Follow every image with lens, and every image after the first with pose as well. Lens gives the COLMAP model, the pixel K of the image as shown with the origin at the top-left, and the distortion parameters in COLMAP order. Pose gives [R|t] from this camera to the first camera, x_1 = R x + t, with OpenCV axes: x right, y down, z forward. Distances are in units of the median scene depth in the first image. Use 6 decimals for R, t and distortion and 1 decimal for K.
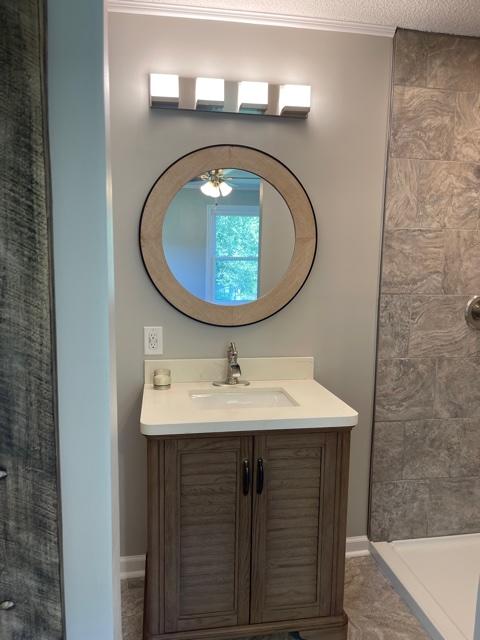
lens RADIAL K [[479.0, 0, 240.0], [0, 479.0, 320.0], [0, 0, 1]] dist [0.063153, -0.097835]
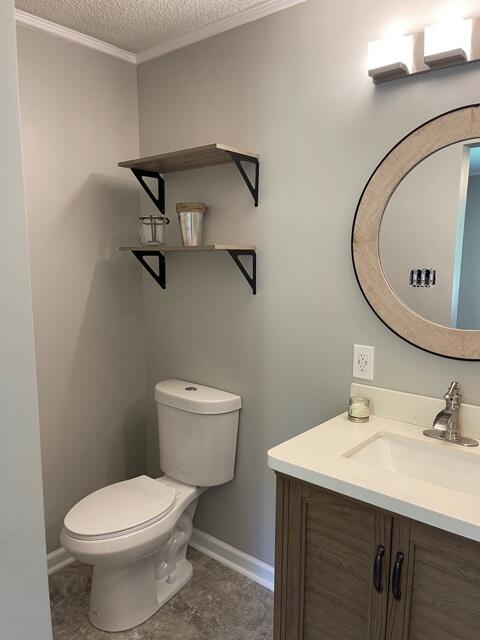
lens RADIAL K [[481.9, 0, 240.0], [0, 481.9, 320.0], [0, 0, 1]] dist [0.062423, -0.093483]
pose [[0.647242, 0.089712, -0.756987, 0.294386], [-0.089551, 0.995123, 0.041366, -0.042881], [0.757006, 0.041015, 0.652119, 0.255845]]
